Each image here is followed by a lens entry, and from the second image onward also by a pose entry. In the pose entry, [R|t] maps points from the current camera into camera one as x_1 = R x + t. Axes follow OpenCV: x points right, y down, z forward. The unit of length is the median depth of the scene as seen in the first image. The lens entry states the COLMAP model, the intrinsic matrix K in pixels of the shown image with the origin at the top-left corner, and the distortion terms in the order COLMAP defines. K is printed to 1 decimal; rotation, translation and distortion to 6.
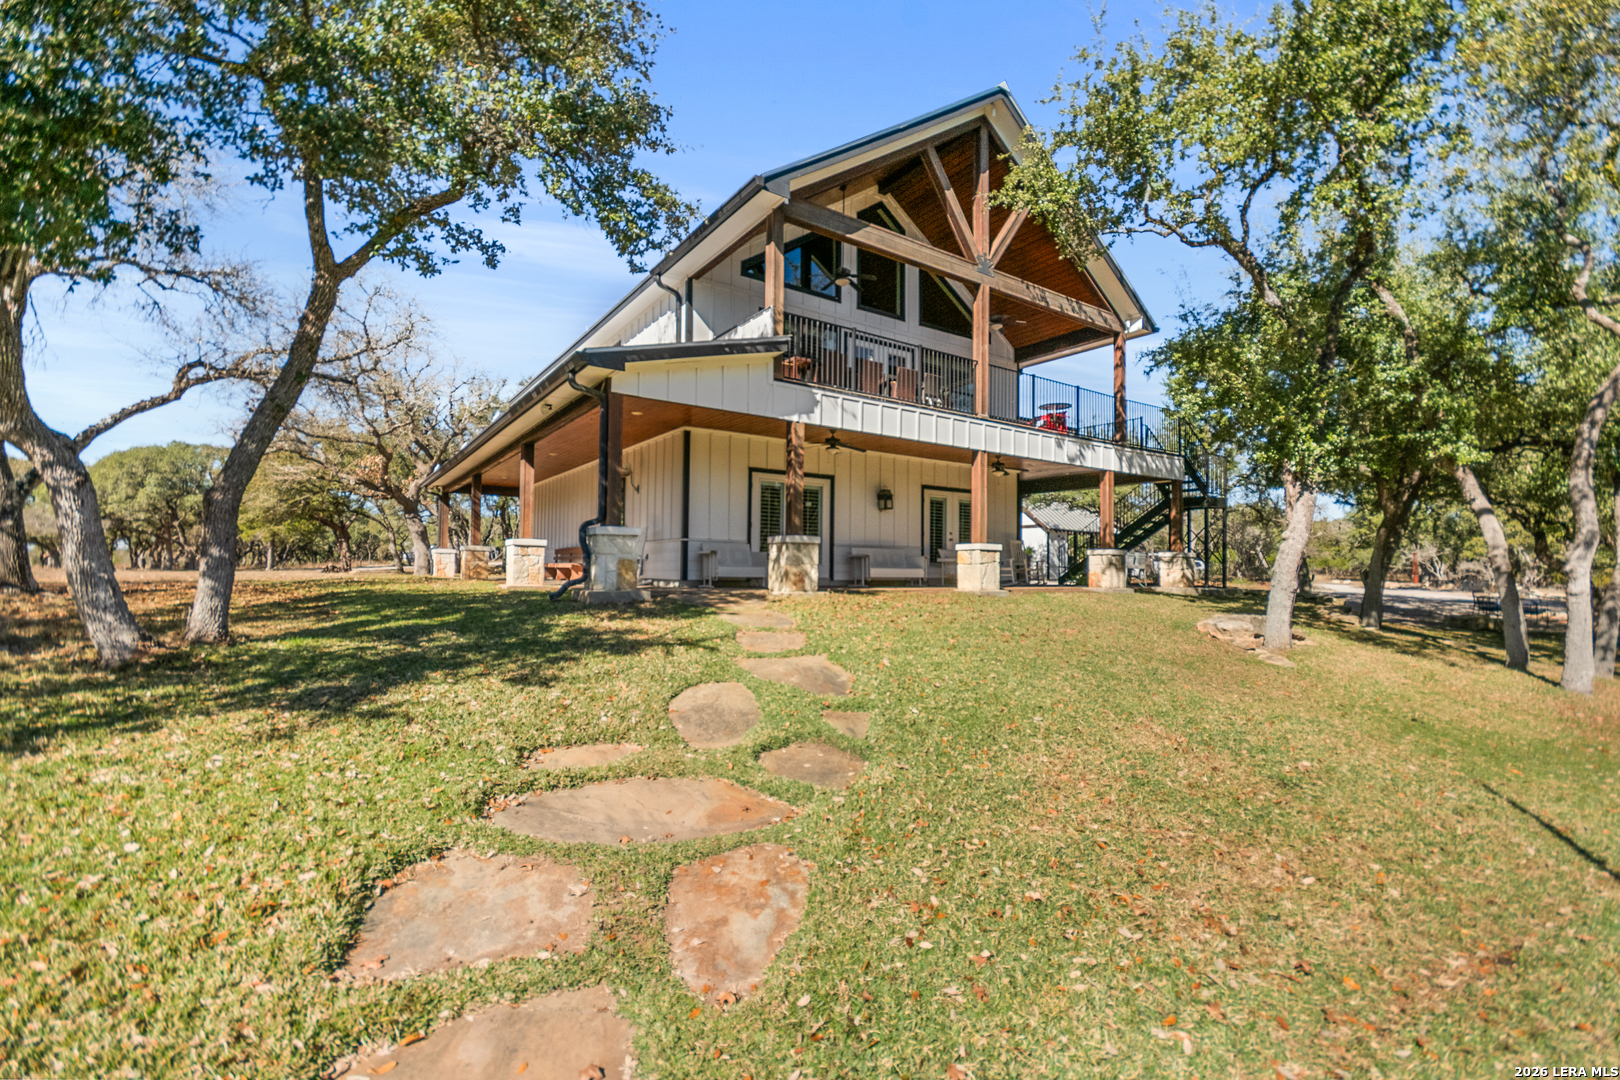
lens RADIAL K [[719.3, 0, 822.8], [0, 719.3, 551.3], [0, 0, 1]] dist [-0.000009, 0.000261]
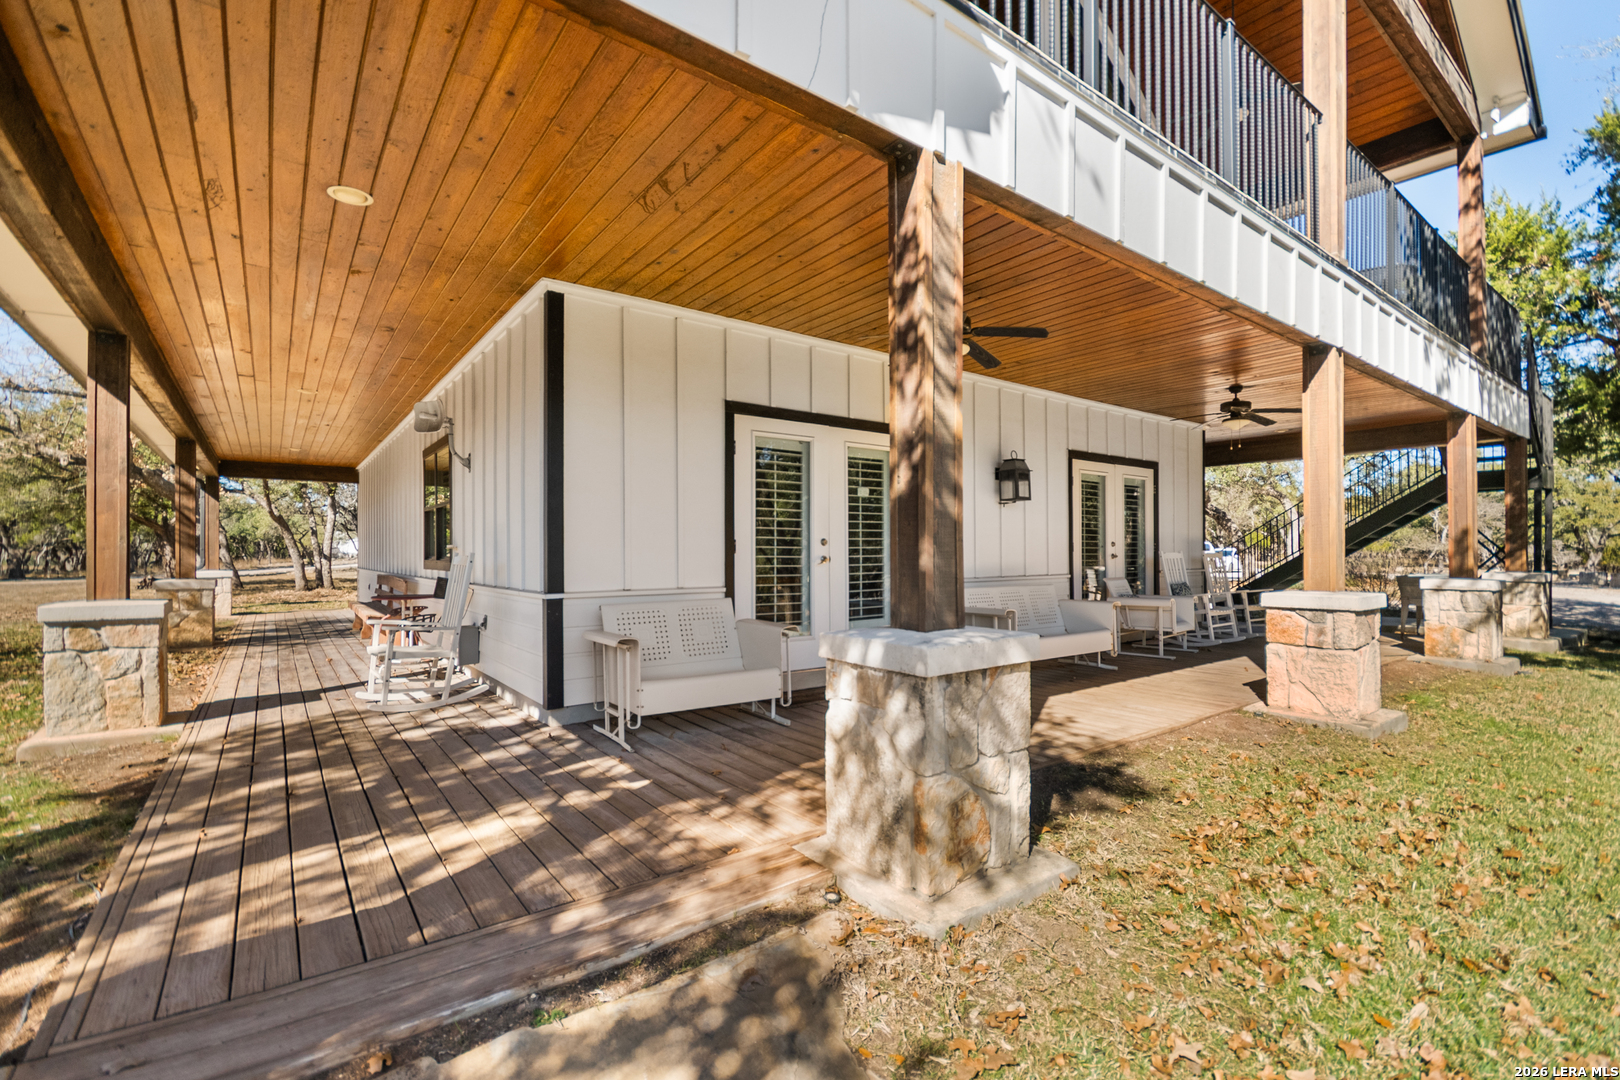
lens RADIAL K [[719.3, 0, 822.8], [0, 719.3, 551.3], [0, 0, 1]] dist [-0.000009, 0.000261]
pose [[0.999213, -0.013983, 0.037123, -0.065799], [0.013087, 0.999620, 0.024257, -0.043895], [-0.037448, -0.023752, 0.999016, 0.604897]]
